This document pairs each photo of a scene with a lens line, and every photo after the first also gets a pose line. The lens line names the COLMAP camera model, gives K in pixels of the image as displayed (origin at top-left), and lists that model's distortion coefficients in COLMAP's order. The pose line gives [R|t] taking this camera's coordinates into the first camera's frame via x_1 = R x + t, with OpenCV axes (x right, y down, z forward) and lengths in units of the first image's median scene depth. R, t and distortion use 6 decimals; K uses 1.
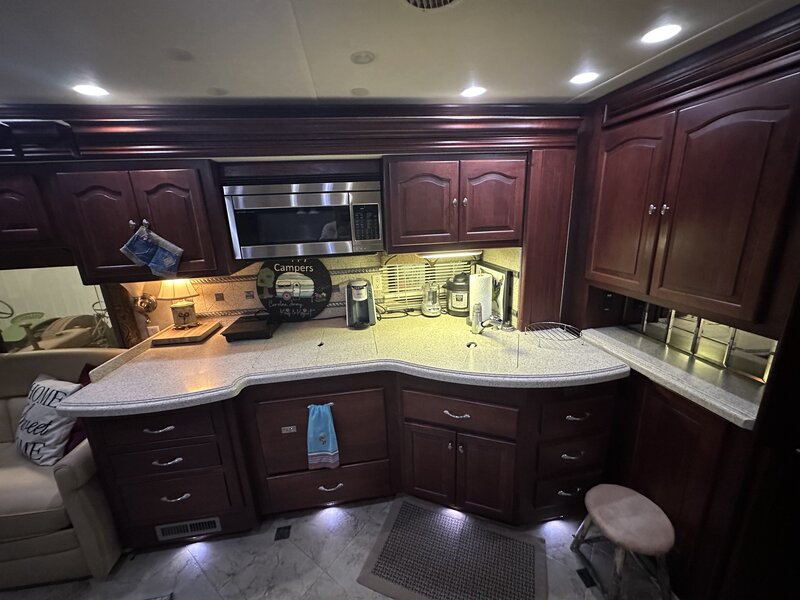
lens RADIAL K [[325.7, 0, 399.1], [0, 325.7, 302.0], [0, 0, 1]] dist [0.010292, -0.000478]
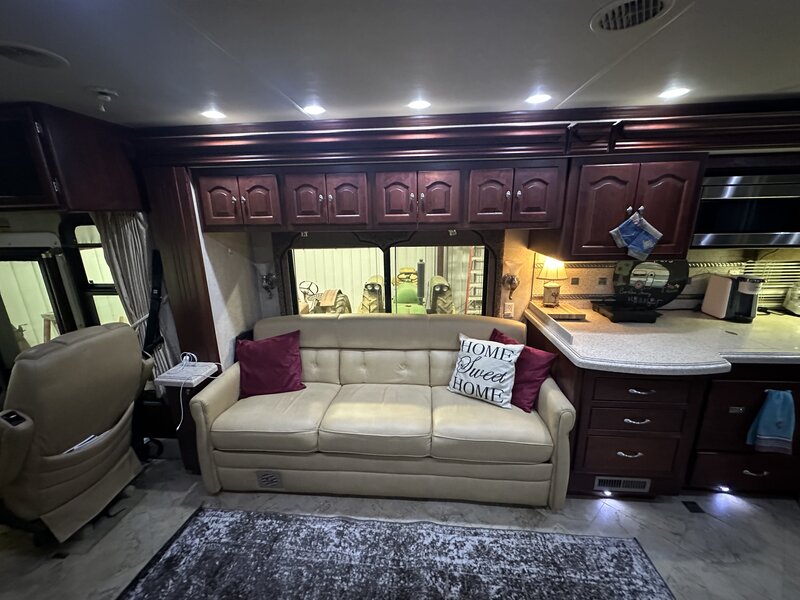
lens RADIAL K [[313.3, 0, 399.2], [0, 313.3, 299.9], [0, 0, 1]] dist [-0.003189, 0.000639]
pose [[0.974548, 0.079992, -0.209422, -1.065488], [-0.081255, 0.996690, 0.002579, 0.109257], [0.208935, 0.014503, 0.977822, -0.182540]]
